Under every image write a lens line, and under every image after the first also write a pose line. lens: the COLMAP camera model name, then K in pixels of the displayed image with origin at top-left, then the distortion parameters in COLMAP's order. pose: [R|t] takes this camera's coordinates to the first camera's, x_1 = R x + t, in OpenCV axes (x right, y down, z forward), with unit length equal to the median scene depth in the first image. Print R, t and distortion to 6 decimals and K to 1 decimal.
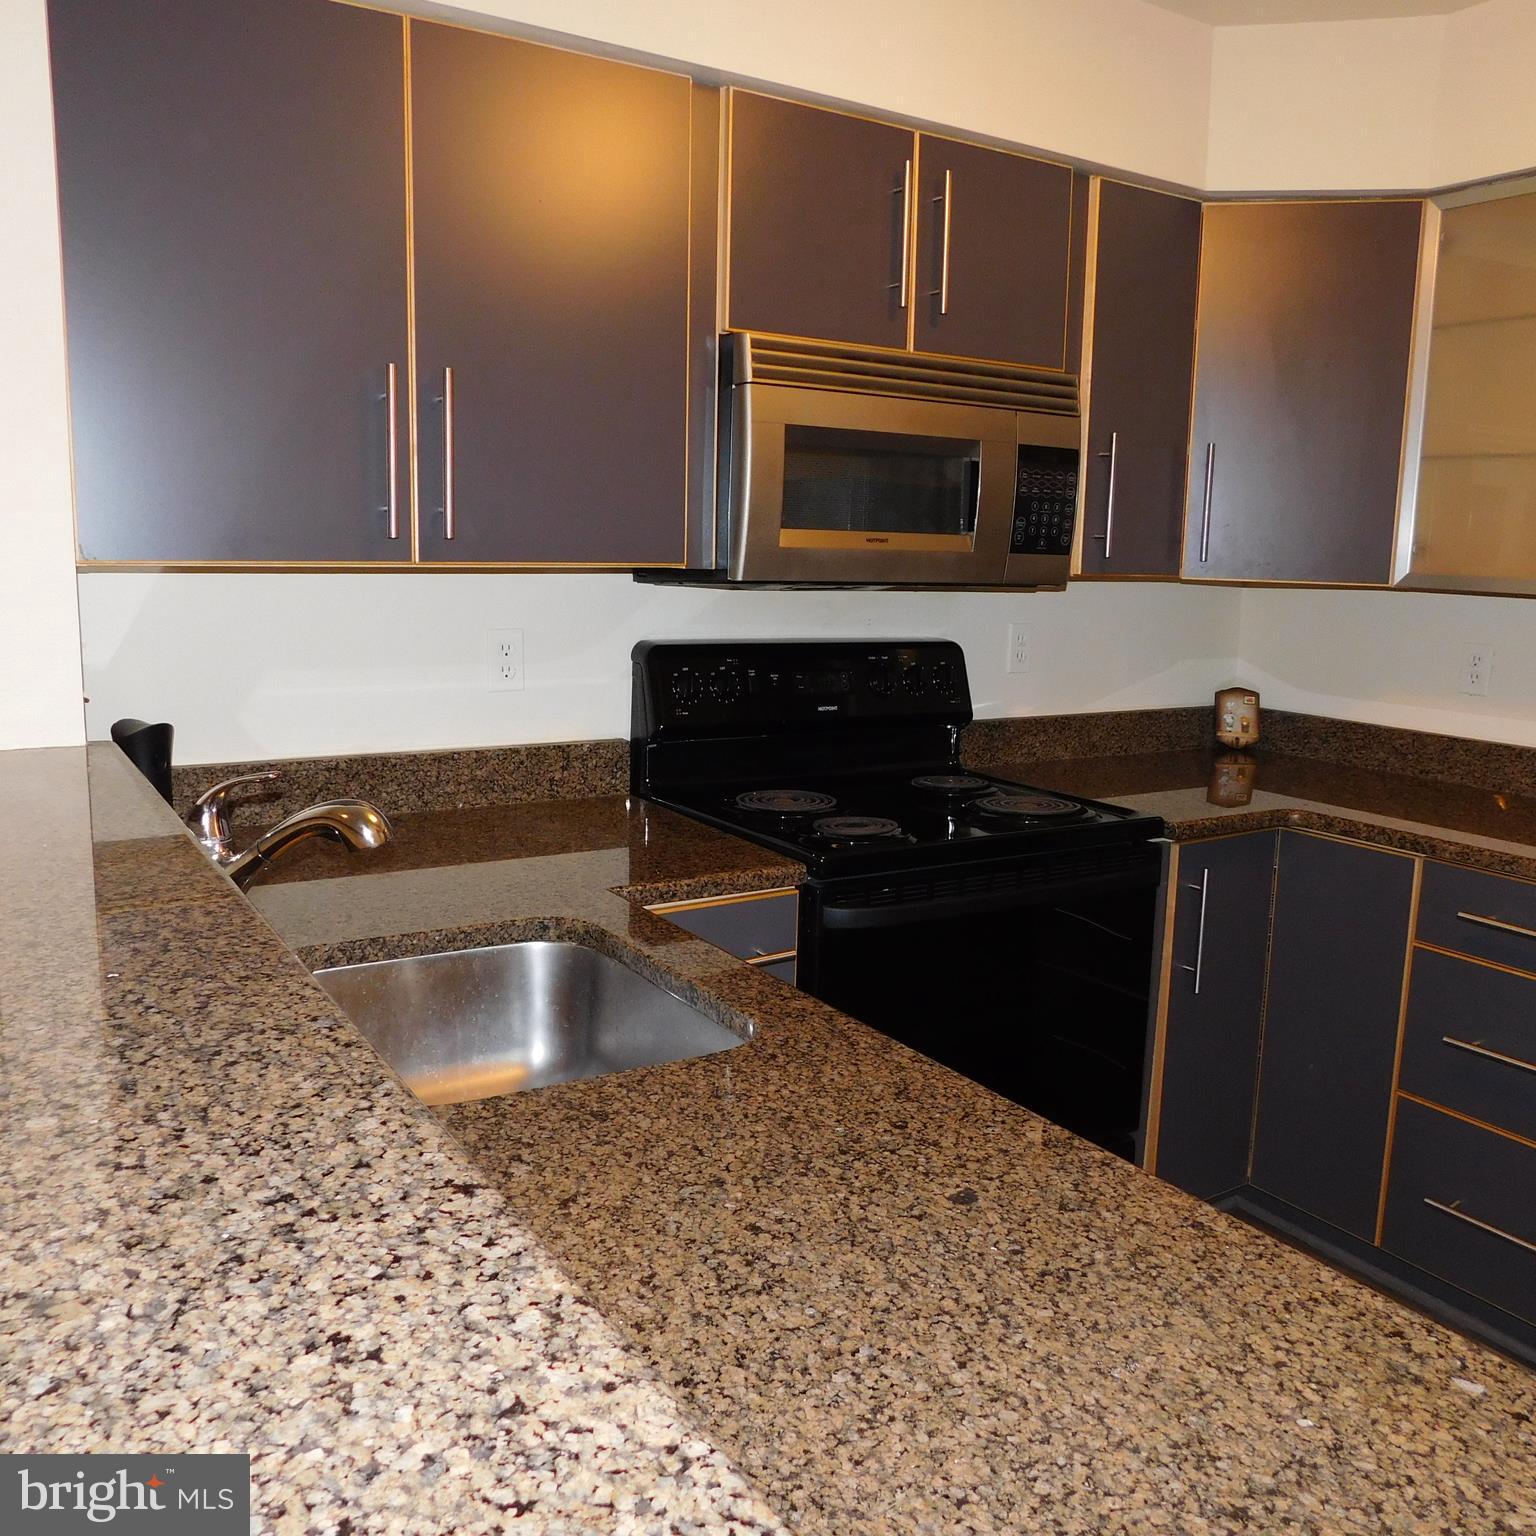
lens RADIAL K [[1350.5, 0, 761.4], [0, 1350.5, 761.2], [0, 0, 1]] dist [-0.075779, 0.061875]
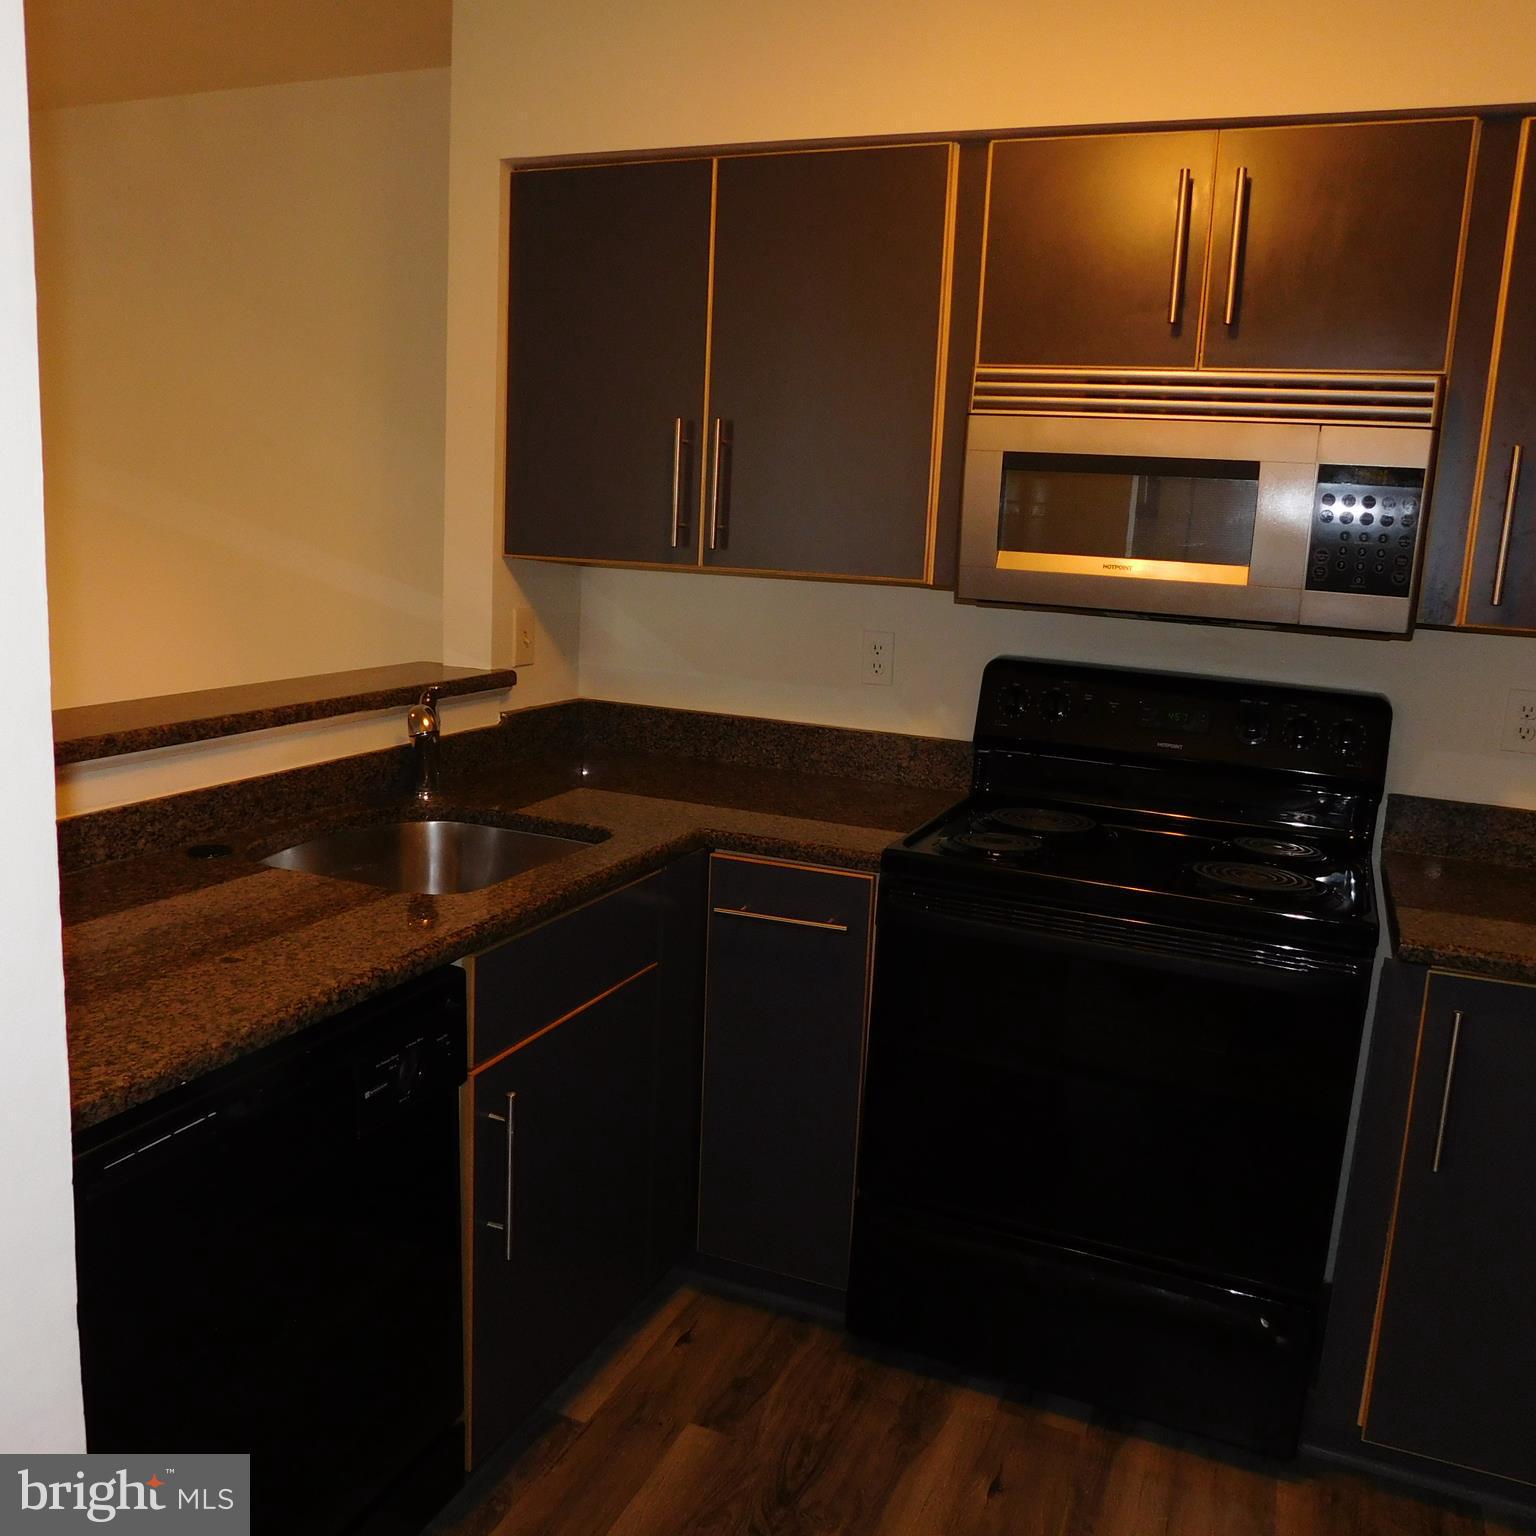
lens RADIAL K [[1350.5, 0, 761.4], [0, 1350.5, 761.2], [0, 0, 1]] dist [-0.075779, 0.061875]
pose [[0.575277, 0.147526, -0.804545, 0.698137], [-0.168310, 0.983902, 0.060066, -0.039331], [0.800455, 0.100858, 0.590847, 0.226345]]
